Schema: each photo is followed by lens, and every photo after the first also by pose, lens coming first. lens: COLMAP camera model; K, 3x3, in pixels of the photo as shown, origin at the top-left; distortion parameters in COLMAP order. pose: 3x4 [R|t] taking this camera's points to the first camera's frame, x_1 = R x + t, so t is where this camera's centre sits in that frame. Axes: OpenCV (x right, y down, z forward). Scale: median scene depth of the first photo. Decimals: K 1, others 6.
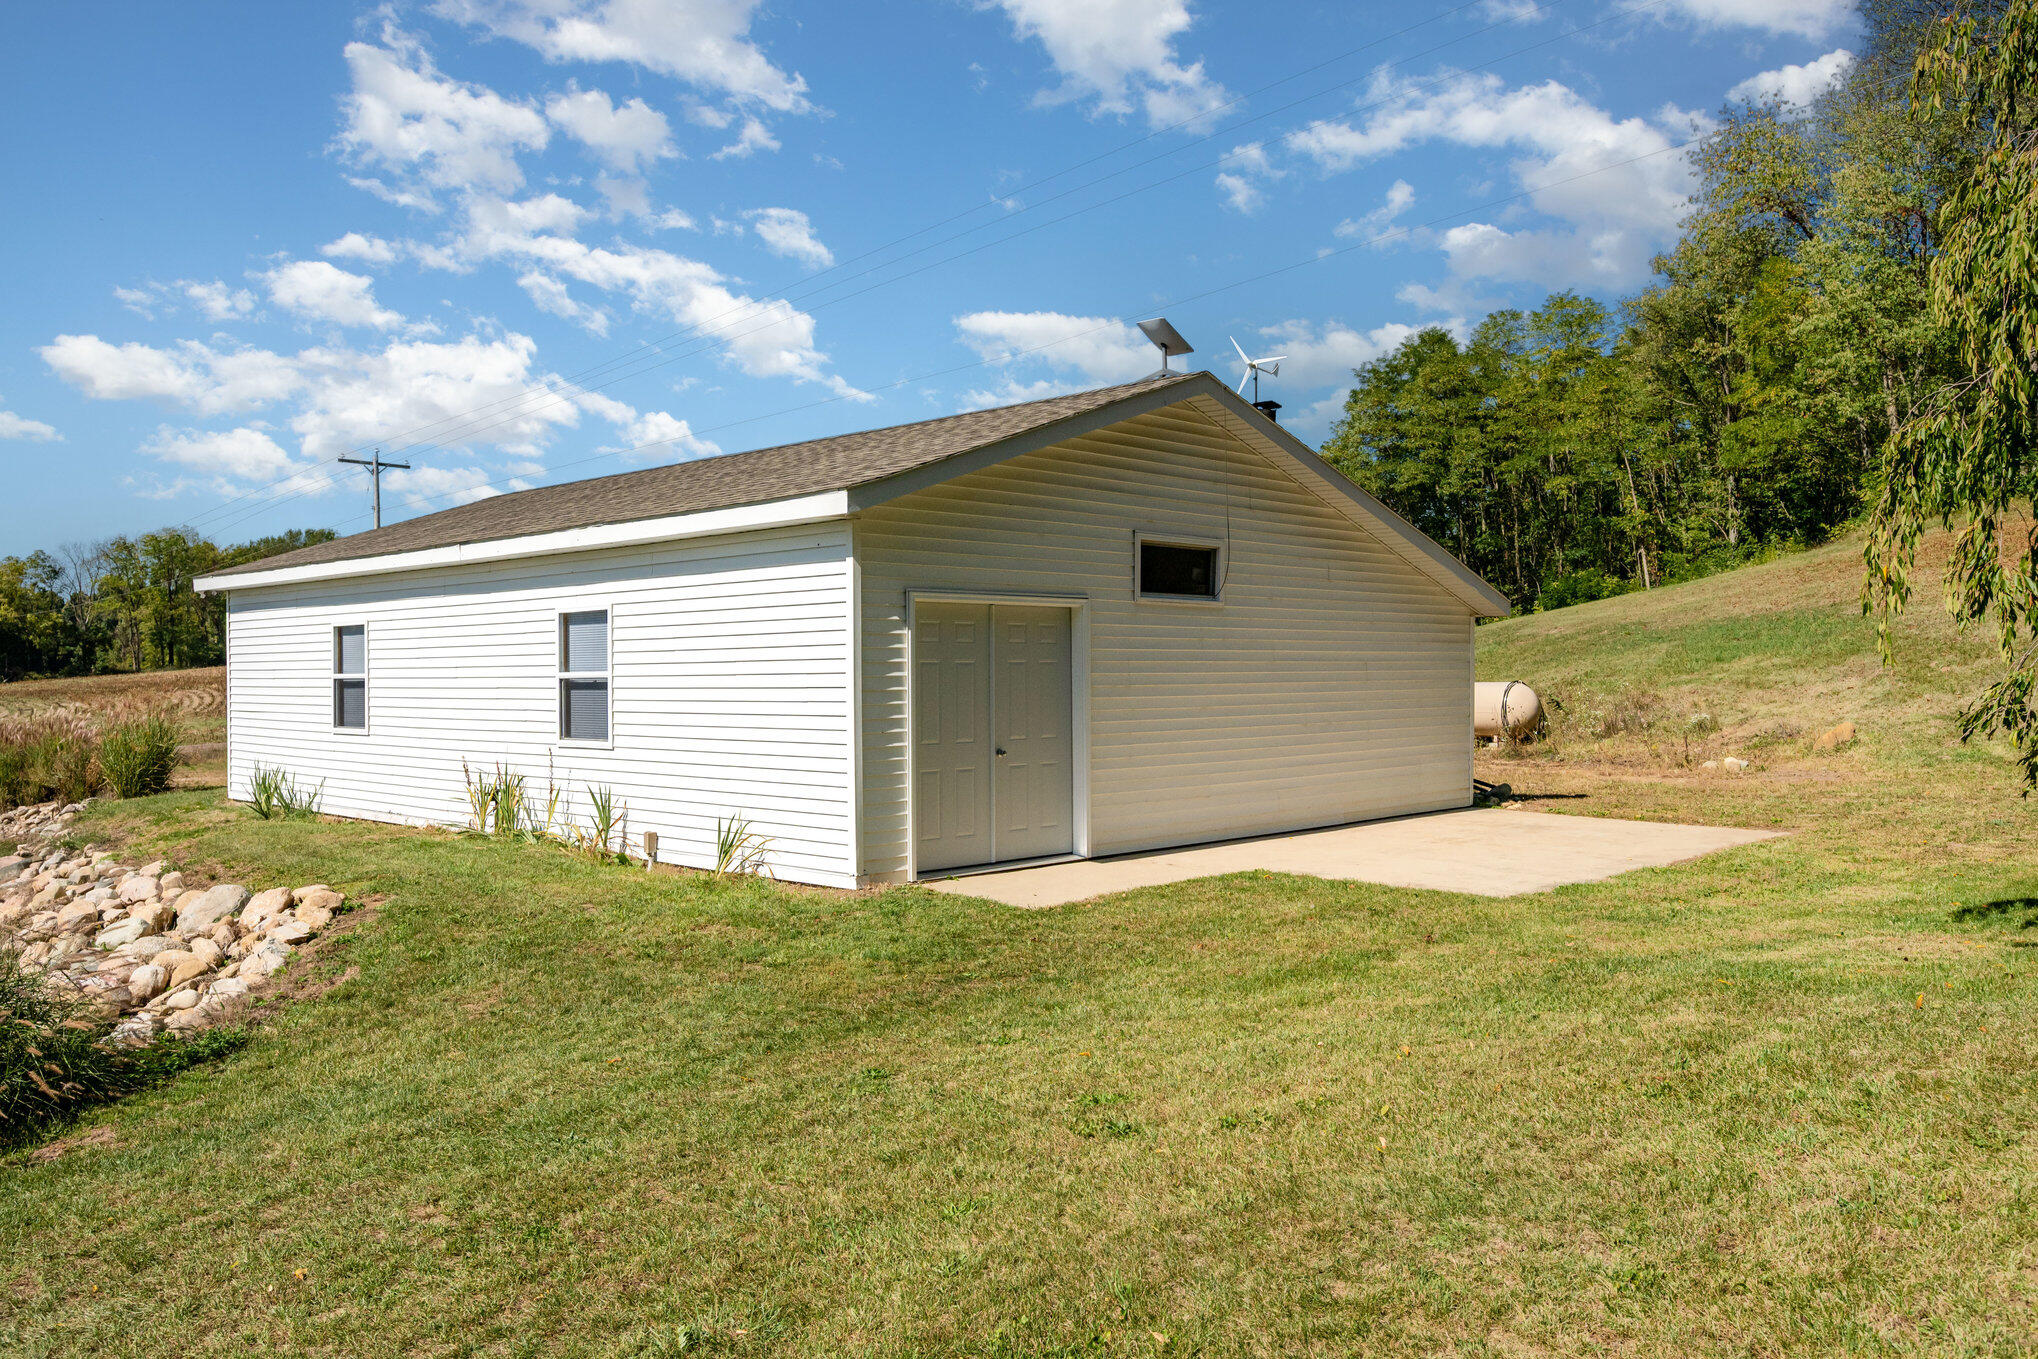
lens RADIAL K [[1523.1, 0, 1018.1], [0, 1523.1, 679.7], [0, 0, 1]] dist [-0.006396, -0.002691]
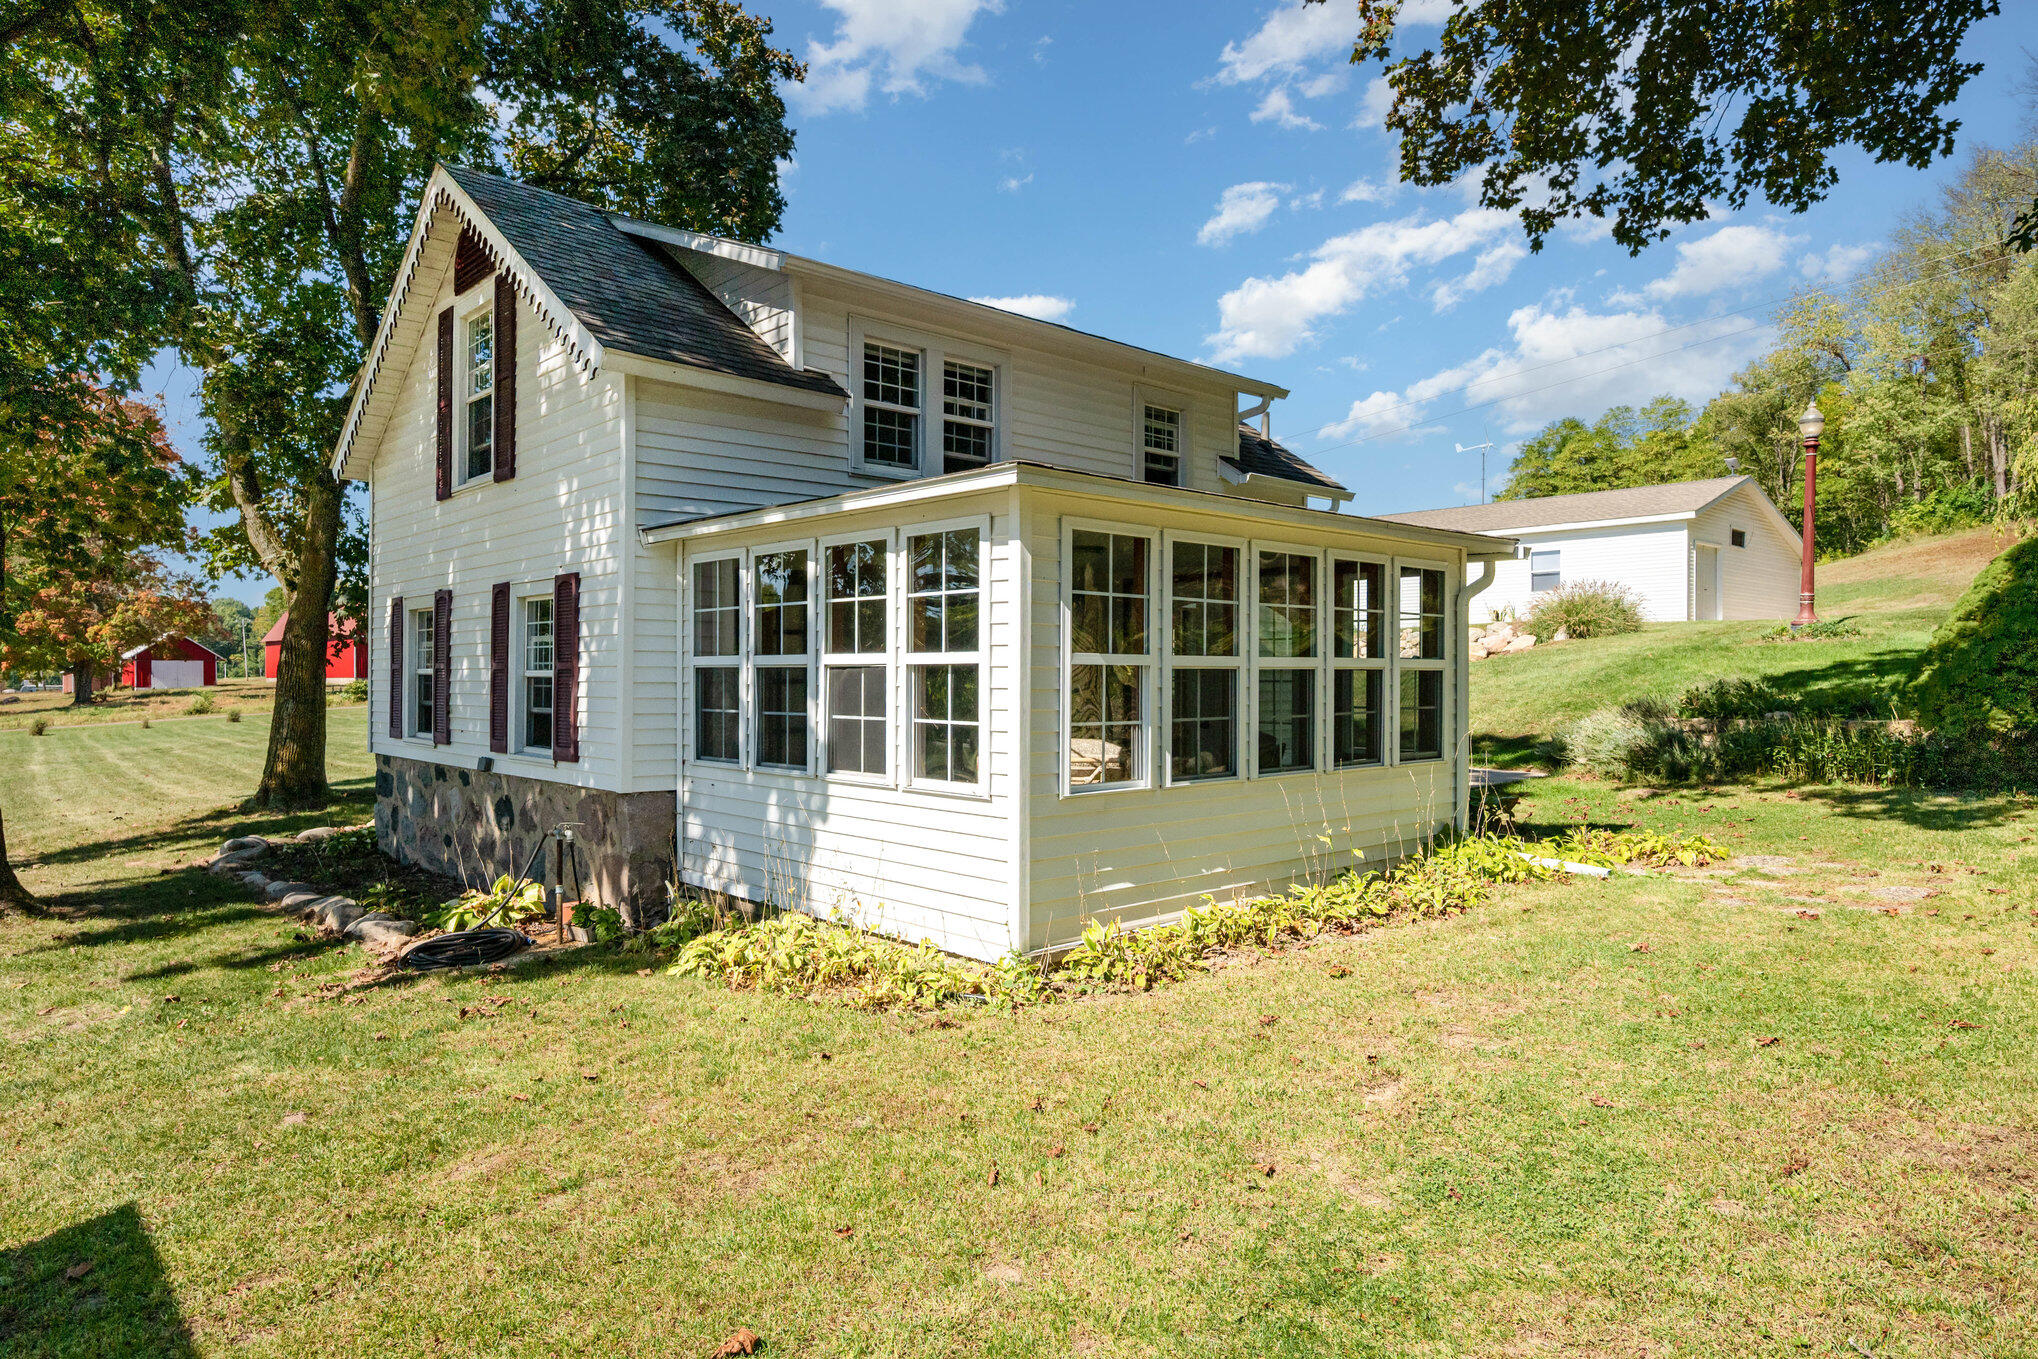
lens RADIAL K [[1247.1, 0, 1020.6], [0, 1247.1, 679.7], [0, 0, 1]] dist [-0.000013, 0.000320]
pose [[0.998229, 0.005247, -0.059248, -0.311940], [-0.005587, 0.999969, -0.005568, 0.062322], [0.059217, 0.005890, 0.998228, -0.424673]]
